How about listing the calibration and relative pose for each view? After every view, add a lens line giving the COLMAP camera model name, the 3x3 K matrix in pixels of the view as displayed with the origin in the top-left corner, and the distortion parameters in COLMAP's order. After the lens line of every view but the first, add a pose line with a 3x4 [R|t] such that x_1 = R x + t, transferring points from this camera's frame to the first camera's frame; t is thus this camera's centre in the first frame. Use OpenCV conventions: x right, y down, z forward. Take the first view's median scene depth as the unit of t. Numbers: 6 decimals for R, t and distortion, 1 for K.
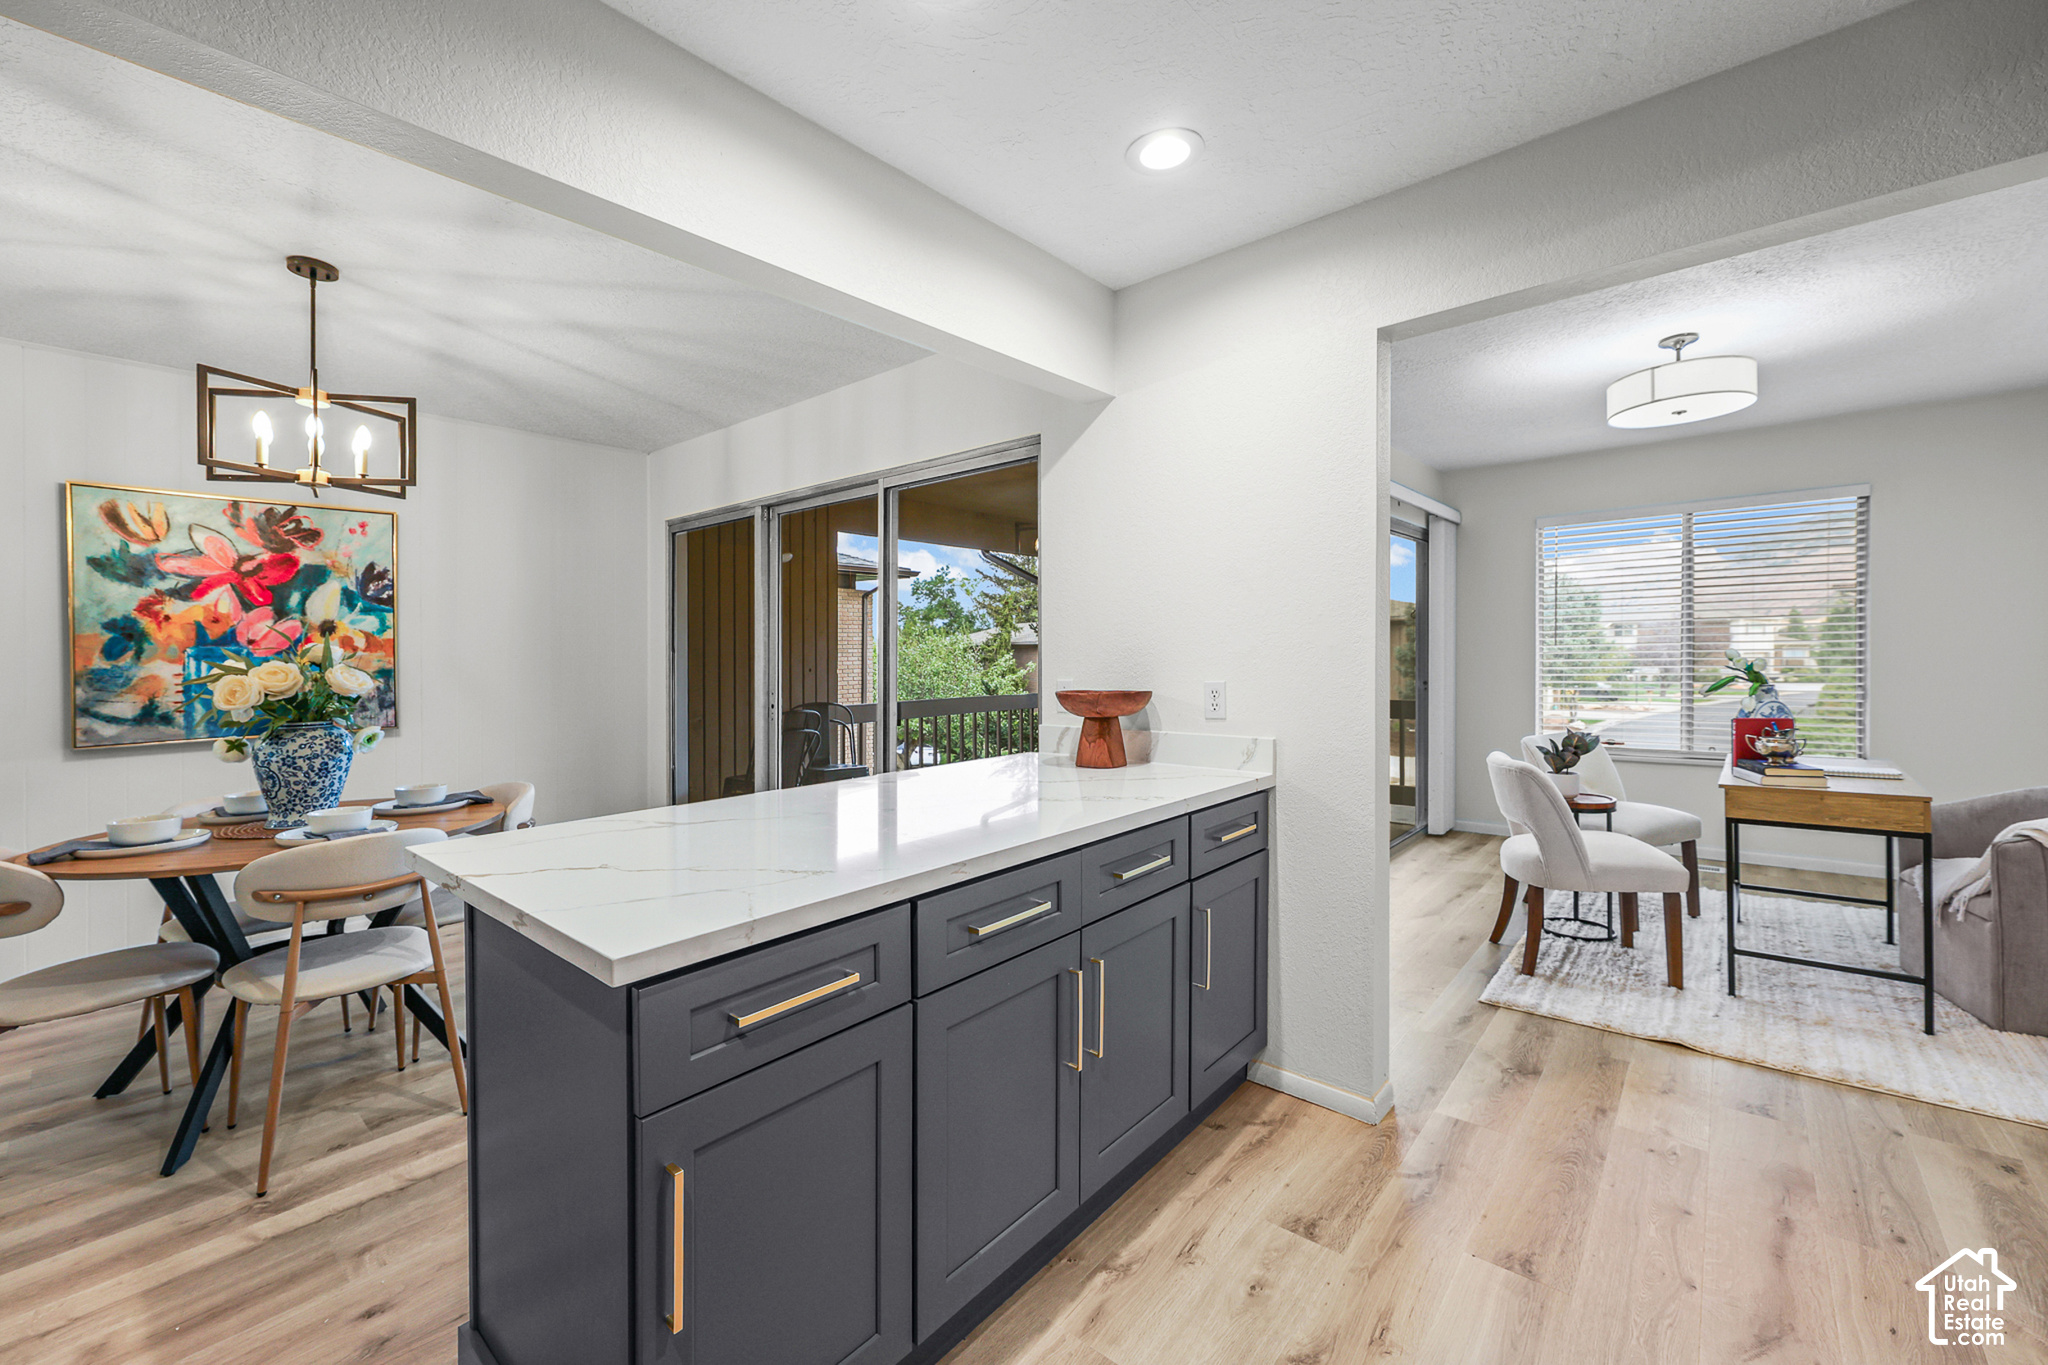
lens RADIAL K [[822.4, 0, 1022.5], [0, 822.4, 665.1], [0, 0, 1]] dist [-0.001135, -0.000482]
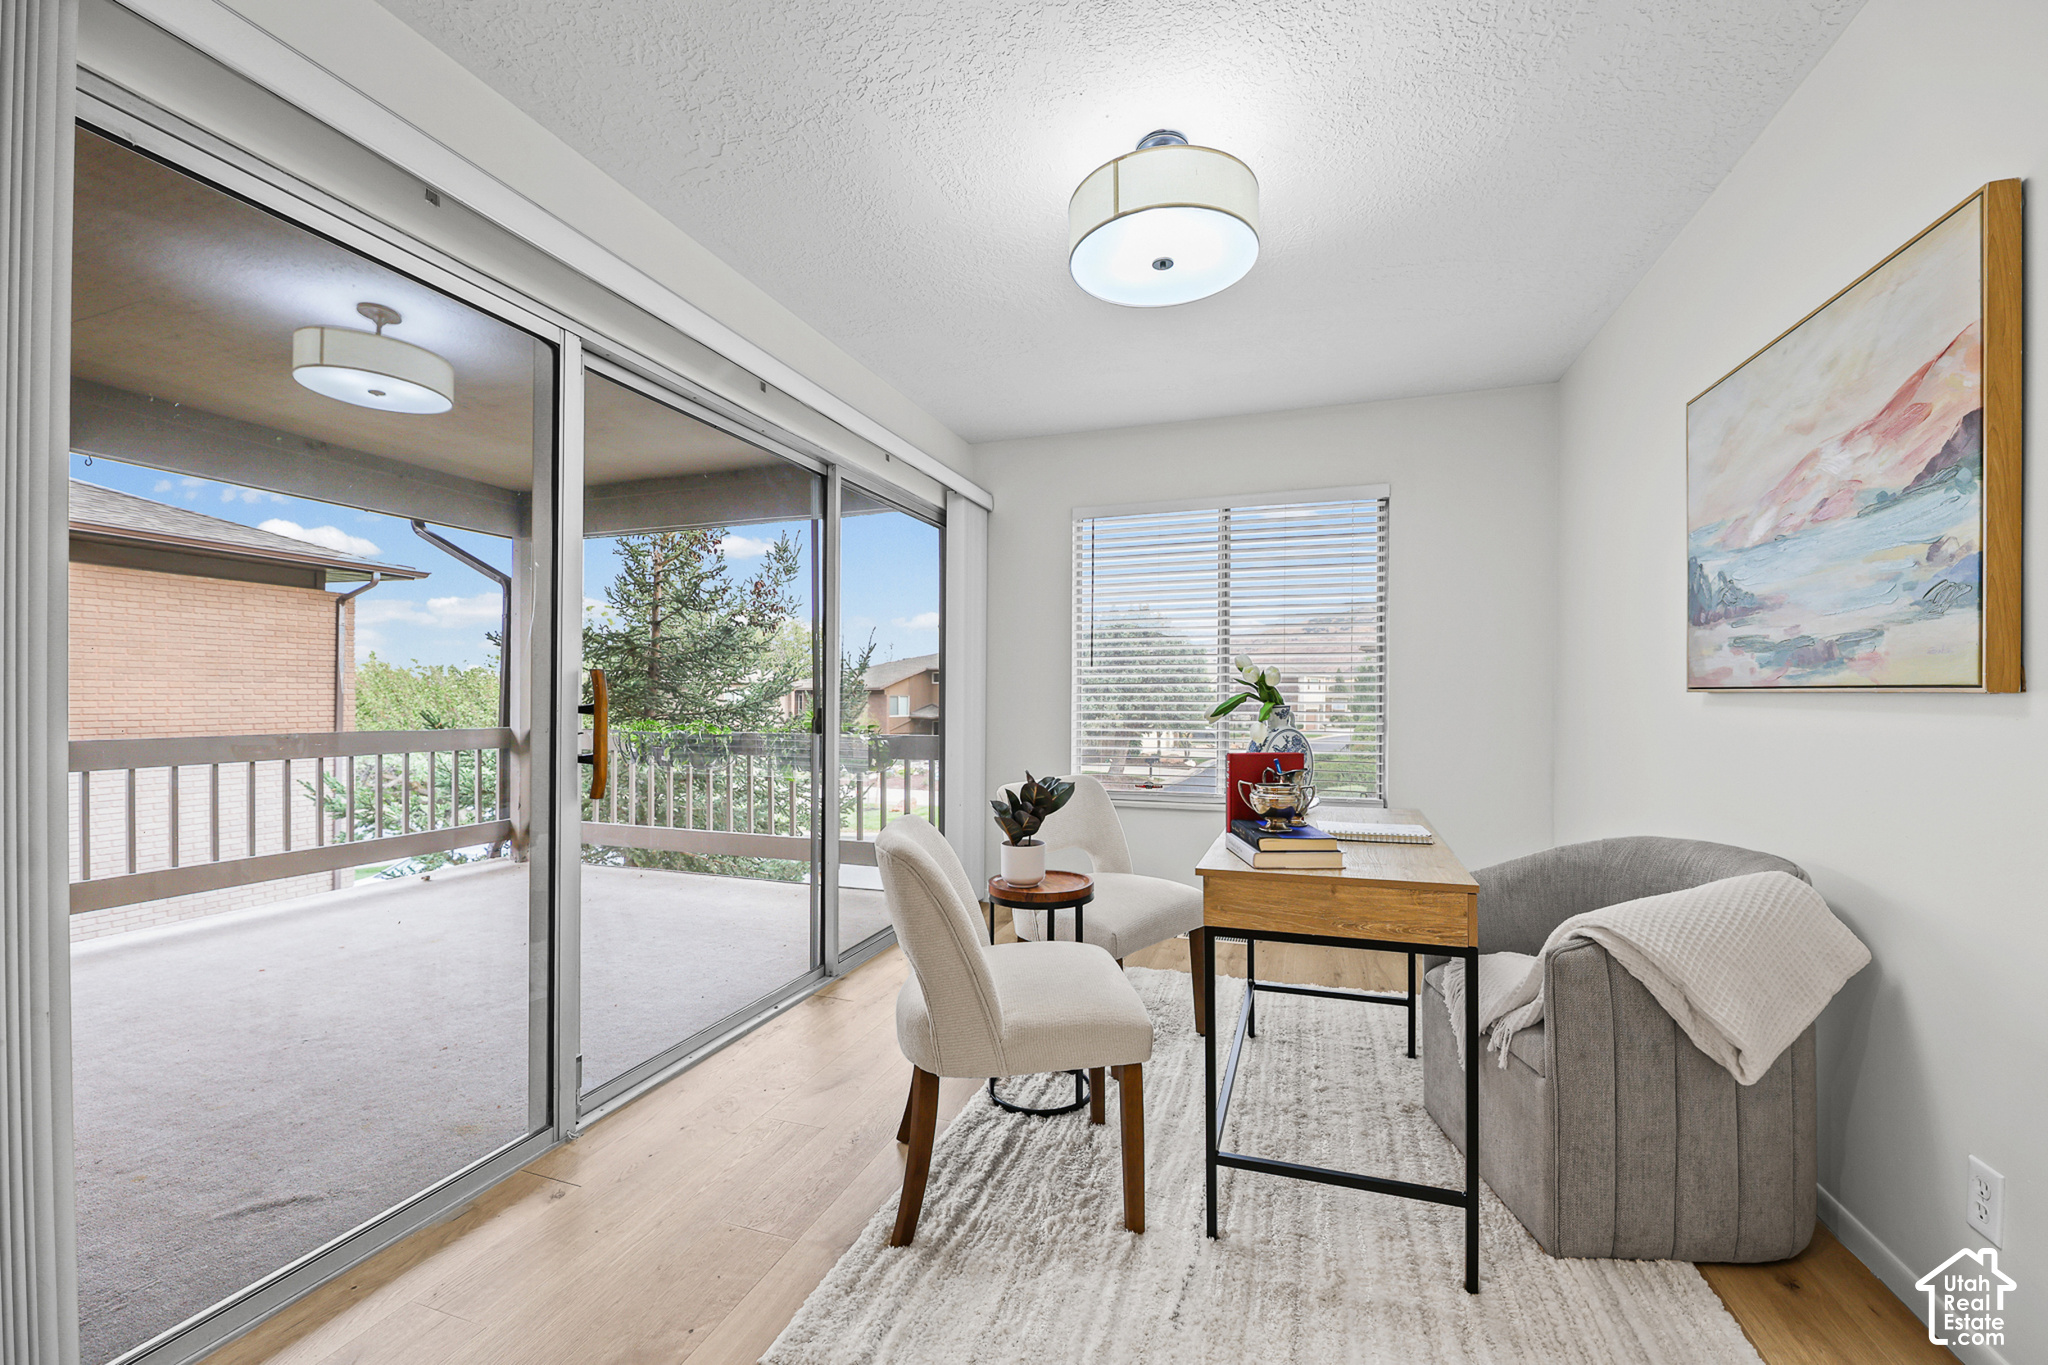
lens RADIAL K [[823.1, 0, 1025.1], [0, 823.1, 686.0], [0, 0, 1]] dist [-0.015808, -0.000172]
pose [[0.924768, 0.022904, 0.379842, 0.490700], [-0.013232, 0.999519, -0.028055, 0.033506], [-0.380302, 0.020918, 0.924626, 0.487276]]
